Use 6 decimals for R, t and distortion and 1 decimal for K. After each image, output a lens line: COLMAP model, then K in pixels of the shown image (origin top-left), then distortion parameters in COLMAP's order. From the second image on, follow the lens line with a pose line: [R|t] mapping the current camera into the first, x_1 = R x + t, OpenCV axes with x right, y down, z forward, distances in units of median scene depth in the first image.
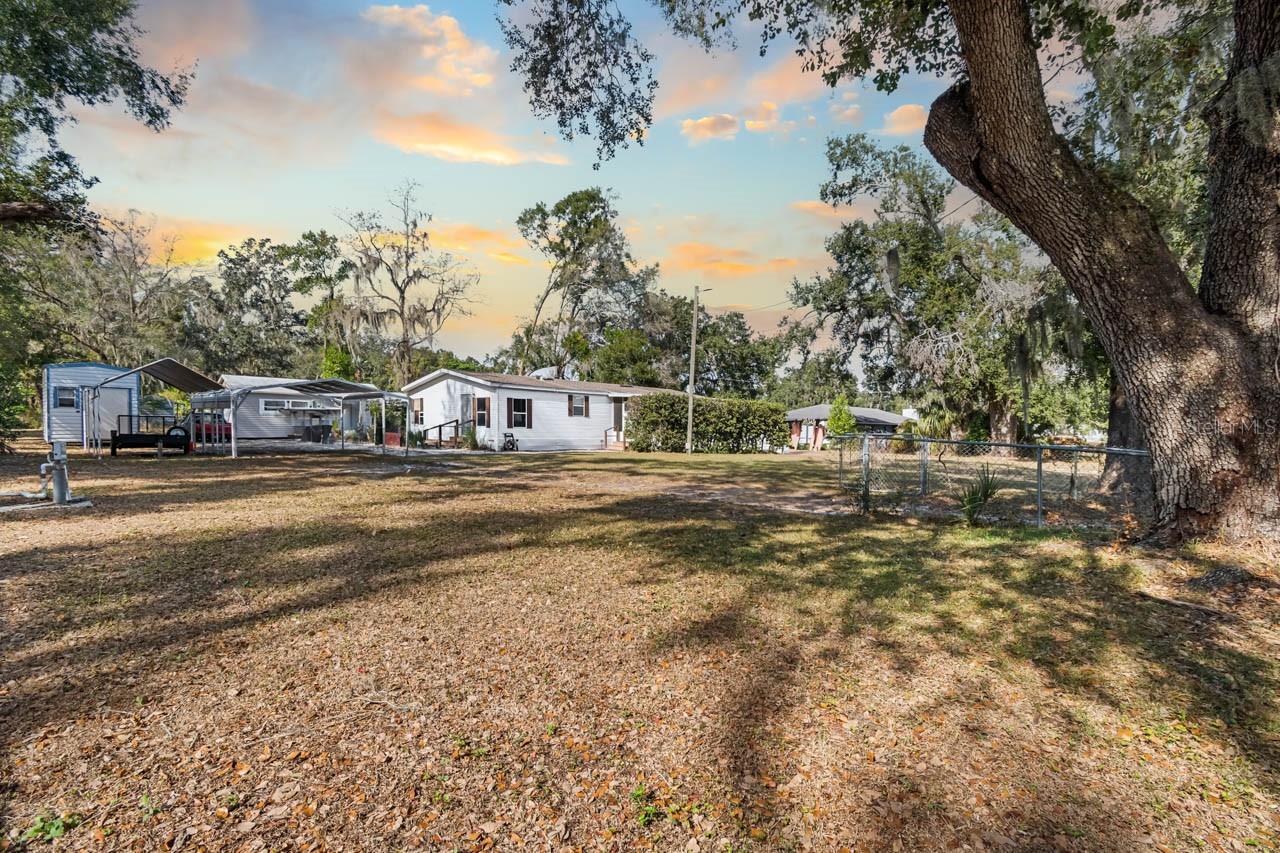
lens RADIAL K [[550.5, 0, 634.1], [0, 550.5, 435.7], [0, 0, 1]] dist [-0.003628, -0.000369]
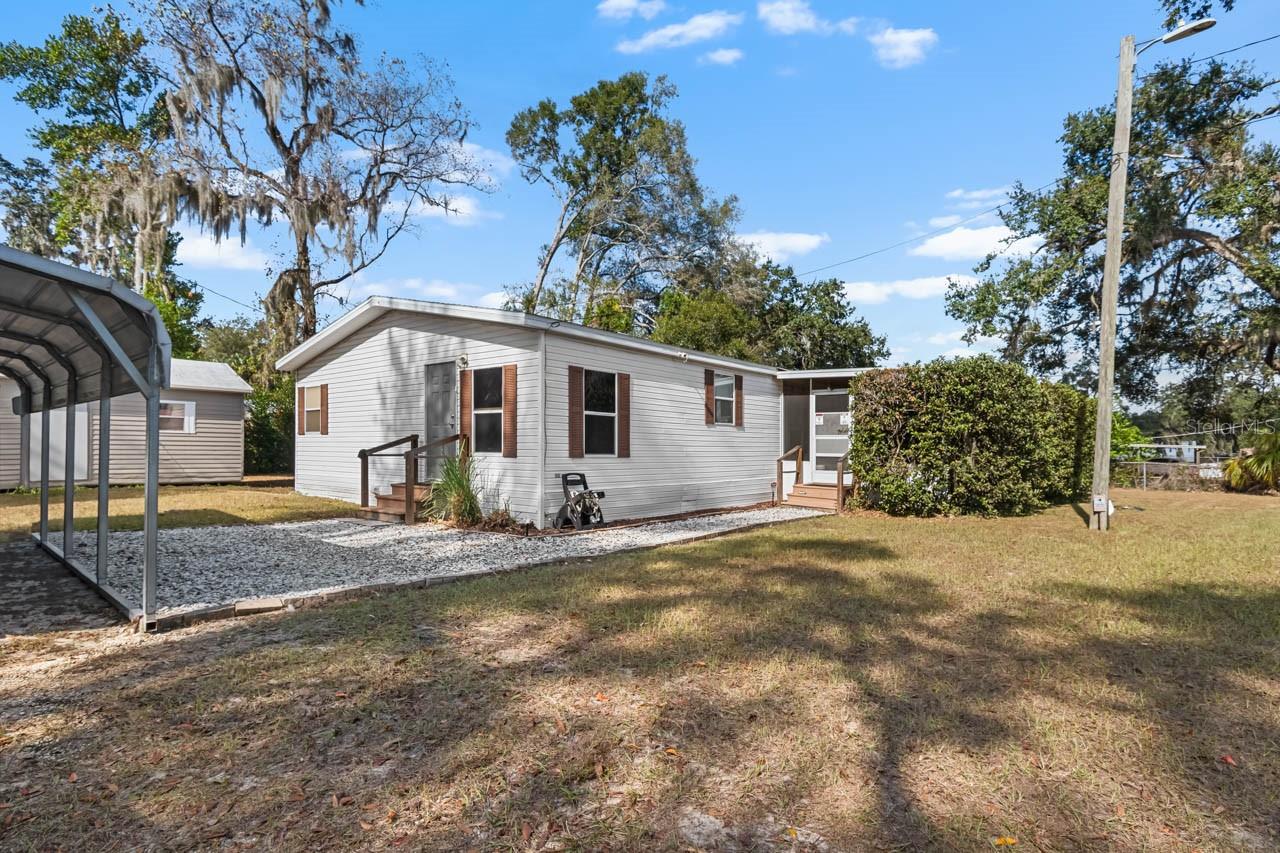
lens RADIAL K [[629.9, 0, 648.3], [0, 629.9, 429.2], [0, 0, 1]] dist [-0.016482, -0.000859]
pose [[0.998690, -0.012994, 0.049489, -0.170171], [0.015556, 0.998539, -0.051741, -0.008882], [-0.048744, 0.052443, 0.997434, 0.523101]]
